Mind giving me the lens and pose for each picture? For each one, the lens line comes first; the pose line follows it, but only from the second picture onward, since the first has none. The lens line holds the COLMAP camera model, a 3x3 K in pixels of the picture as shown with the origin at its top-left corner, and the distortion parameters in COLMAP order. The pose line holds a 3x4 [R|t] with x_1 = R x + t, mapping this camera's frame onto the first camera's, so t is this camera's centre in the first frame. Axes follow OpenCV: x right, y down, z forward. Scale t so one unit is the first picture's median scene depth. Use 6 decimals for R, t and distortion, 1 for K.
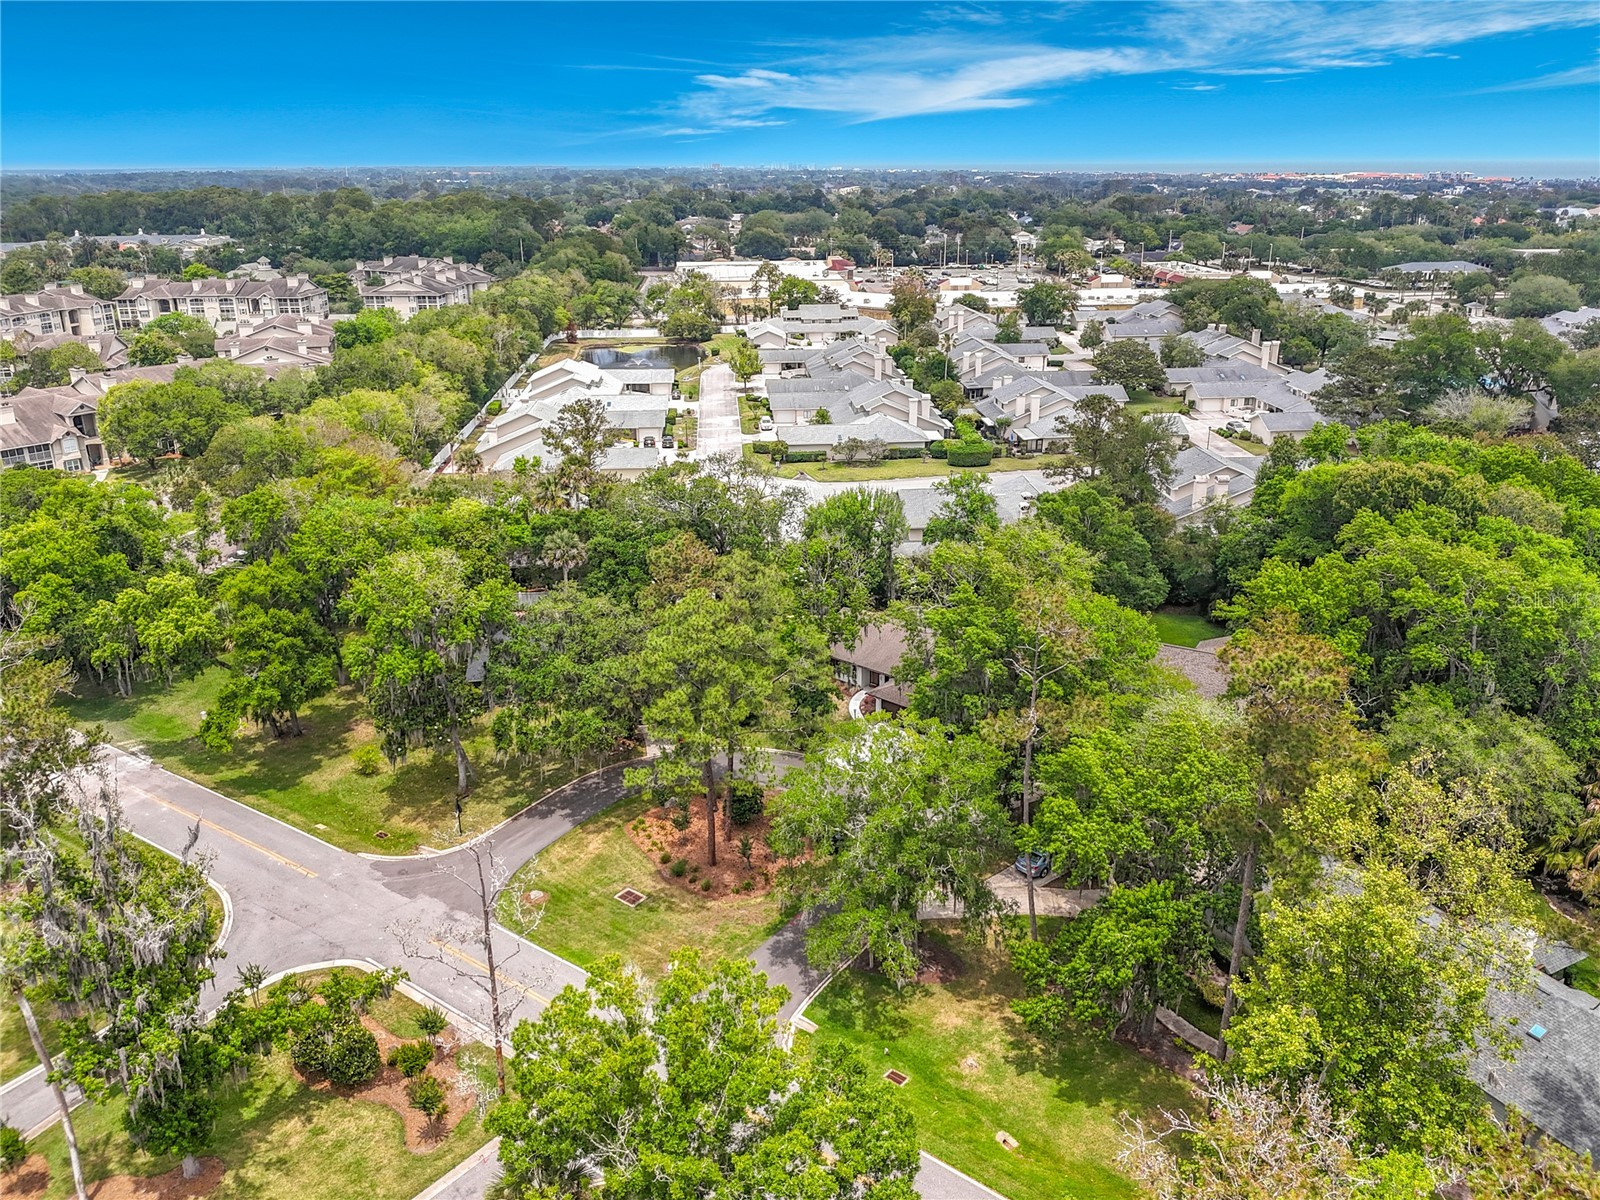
lens RADIAL K [[1111.0, 0, 820.2], [0, 1111.0, 601.0], [0, 0, 1]] dist [0.139091, -0.116999]
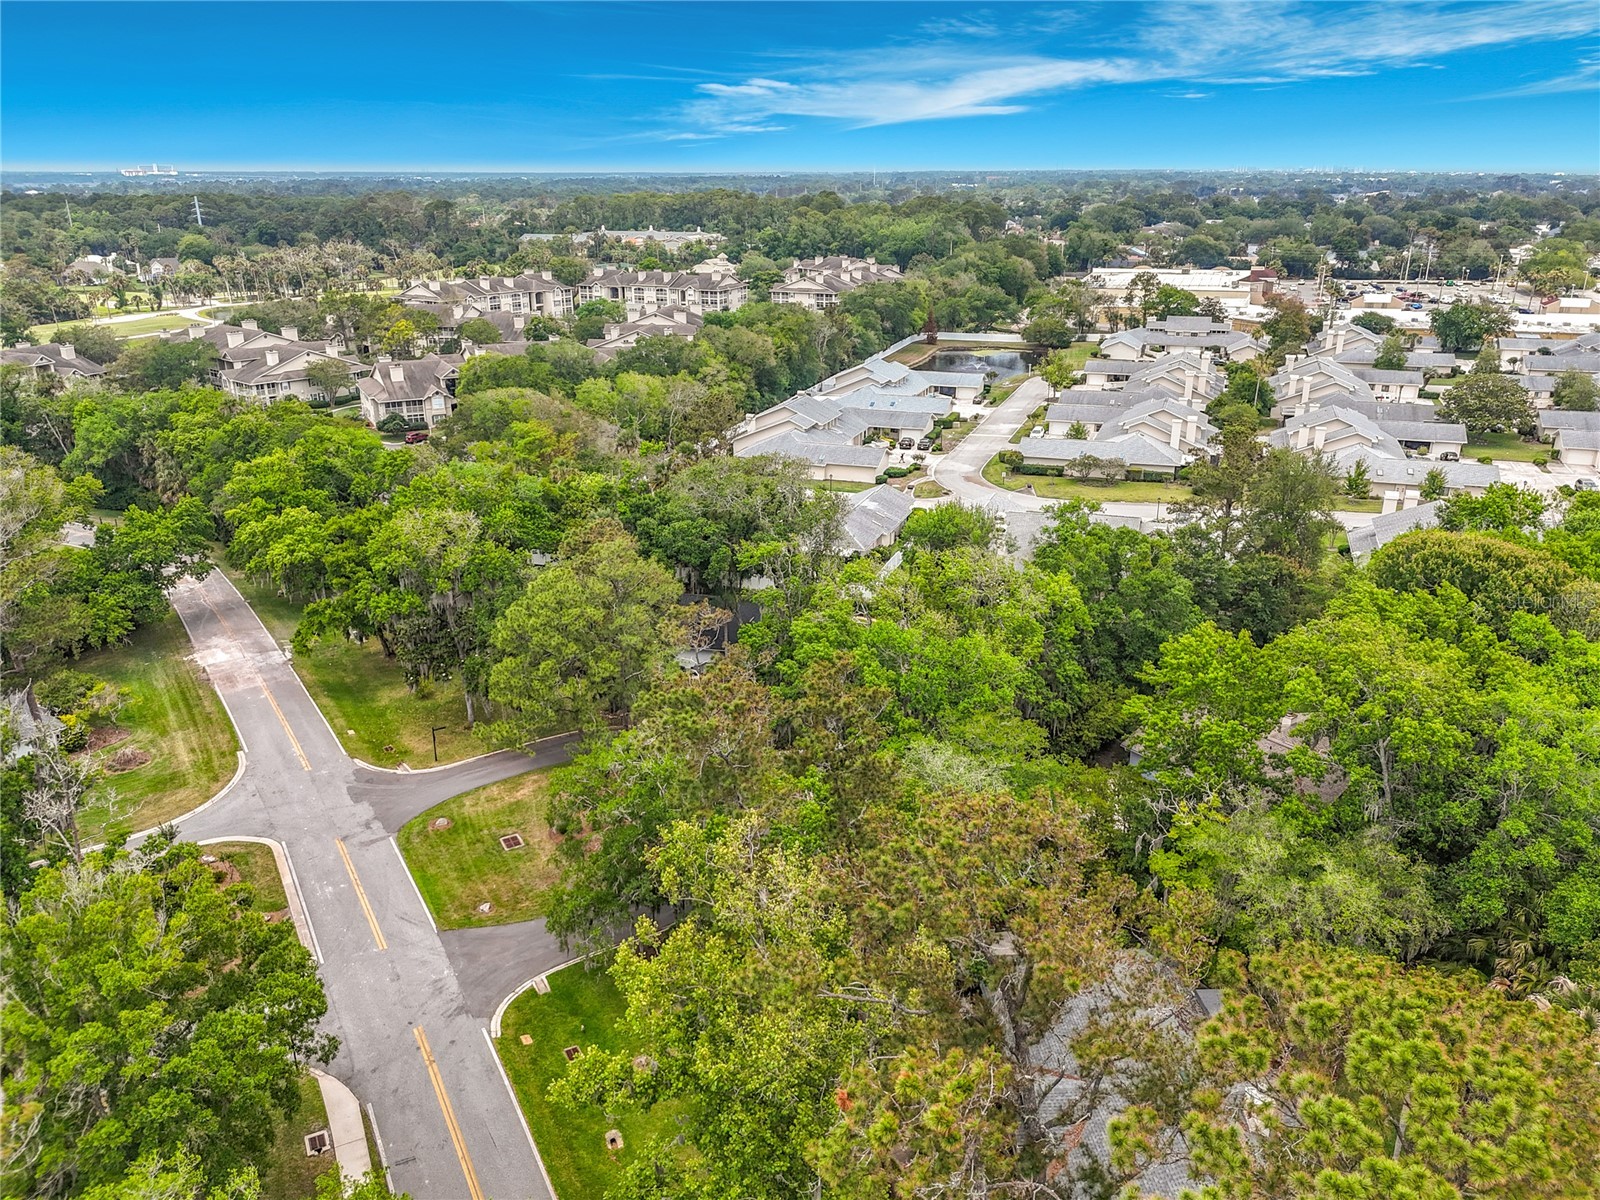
lens RADIAL K [[1111.0, 0, 820.2], [0, 1111.0, 601.0], [0, 0, 1]] dist [0.139091, -0.116999]
pose [[0.946345, 0.133484, -0.294302, 0.105922], [-0.134560, 0.990765, 0.016685, -0.006455], [0.293811, 0.023812, 0.955567, 0.012336]]
